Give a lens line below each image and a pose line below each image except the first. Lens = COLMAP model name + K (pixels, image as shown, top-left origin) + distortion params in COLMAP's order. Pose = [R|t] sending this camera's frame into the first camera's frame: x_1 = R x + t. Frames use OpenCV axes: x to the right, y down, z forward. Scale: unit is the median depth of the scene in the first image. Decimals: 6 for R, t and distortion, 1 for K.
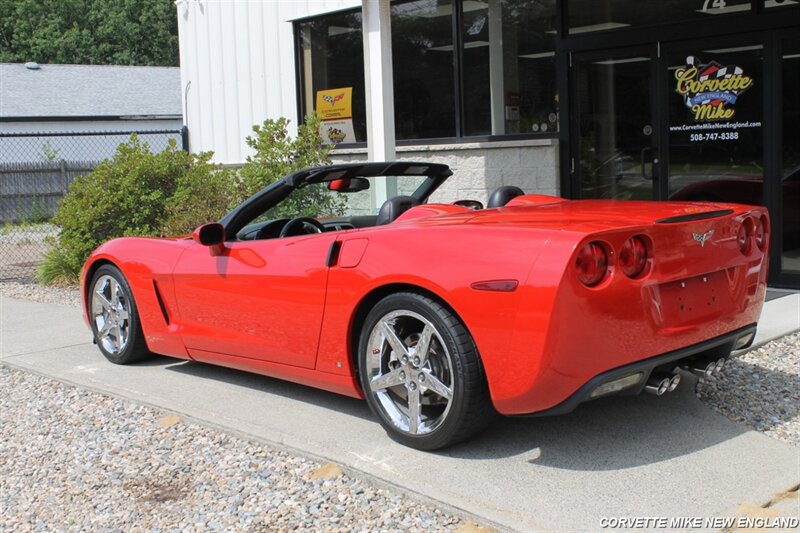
lens RADIAL K [[968.4, 0, 405.5], [0, 968.4, 263.6], [0, 0, 1]] dist [-0.057662, 0.000000]
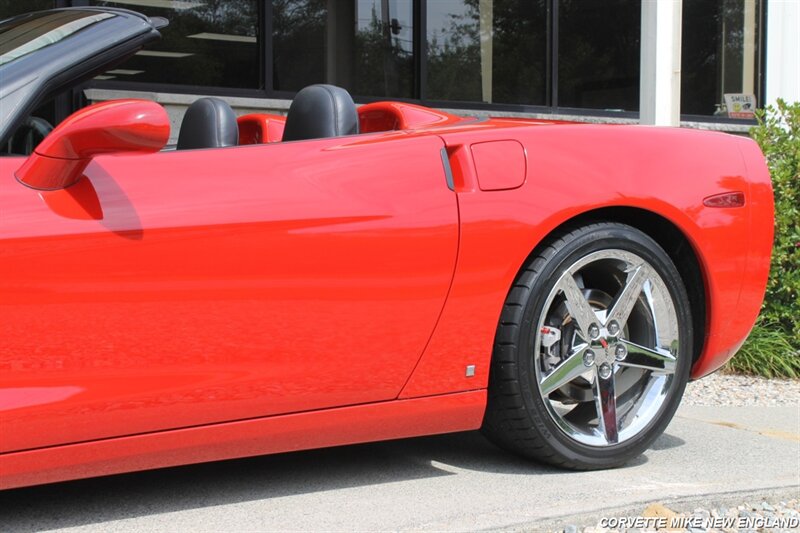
lens RADIAL K [[1260.6, 0, 404.4], [0, 1260.6, 270.5], [0, 0, 1]] dist [-0.005214, 0.000000]
pose [[0.164176, -0.012256, 0.986355, -0.424937], [0.101129, 0.994863, -0.004471, 0.026484], [-0.981234, 0.100483, 0.164572, 0.503163]]
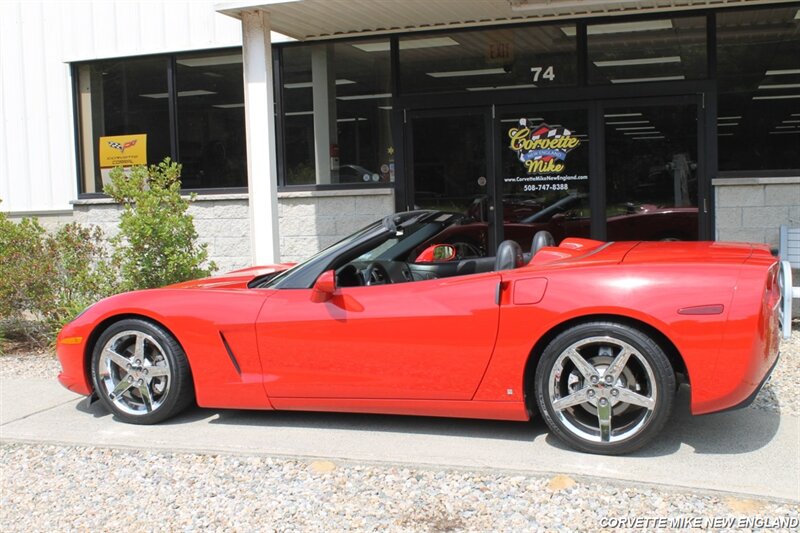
lens RADIAL K [[968.4, 0, 402.7], [0, 968.4, 264.4], [0, 0, 1]] dist [-0.057662, 0.000000]
pose [[0.891826, -0.027786, 0.451524, -0.372022], [0.049305, 0.998136, -0.035962, -0.004316], [-0.449683, 0.054334, 0.891534, 0.031170]]
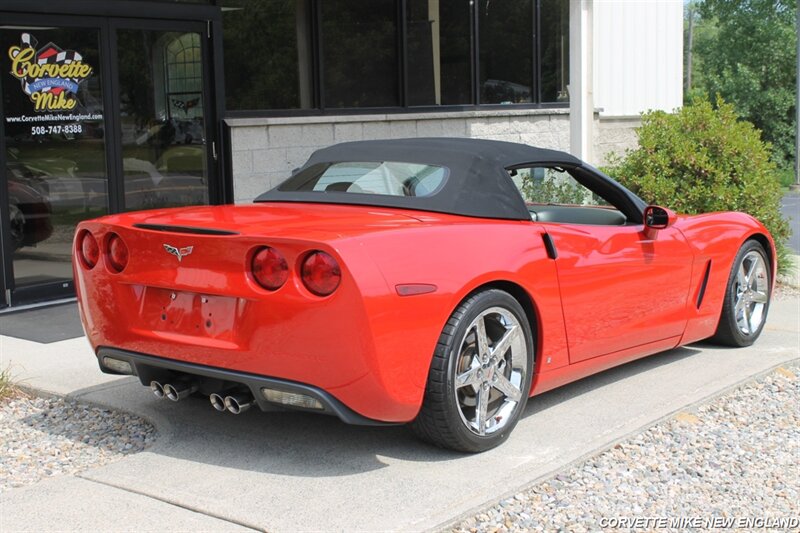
lens RADIAL K [[1211.2, 0, 397.1], [0, 1211.2, 269.7], [0, 0, 1]] dist [-0.004948, 0.000000]
pose [[-0.101008, -0.096312, 0.990213, -0.810873], [0.137566, 0.984390, 0.109779, -0.085536], [-0.985329, 0.147308, -0.086182, 0.812616]]
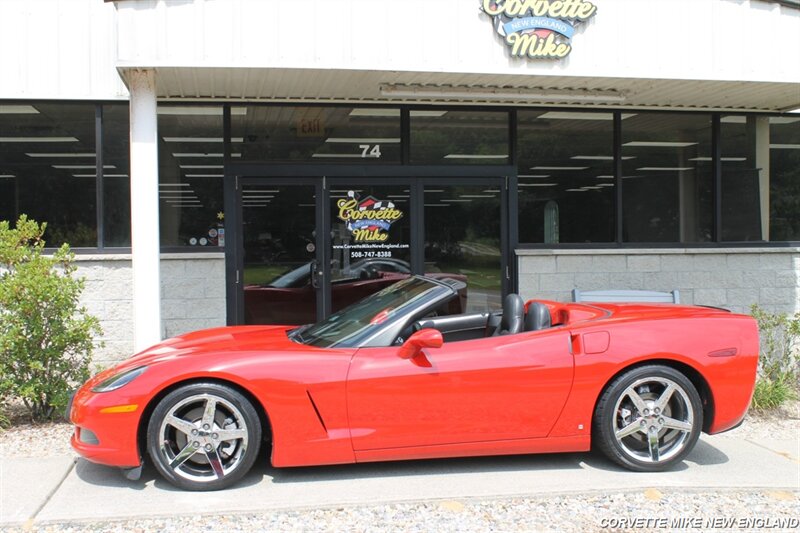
lens RADIAL K [[968.4, 0, 401.7], [0, 968.4, 270.7], [0, 0, 1]] dist [-0.057662, 0.000000]
pose [[0.576042, 0.007761, 0.817383, -0.714572], [0.078295, 0.994833, -0.064624, -0.023735], [-0.813662, 0.101223, 0.572458, 0.230127]]
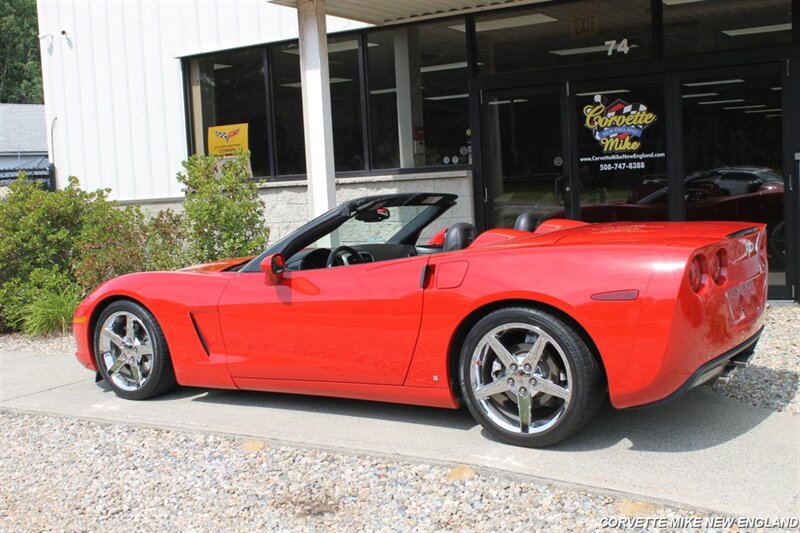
lens RADIAL K [[968.4, 0, 404.7], [0, 968.4, 262.7], [0, 0, 1]] dist [-0.057662, 0.000000]
pose [[0.971213, -0.035152, 0.235606, -0.194466], [0.043638, 0.998569, -0.030899, 0.003960], [-0.234182, 0.040291, 0.971357, -0.028271]]
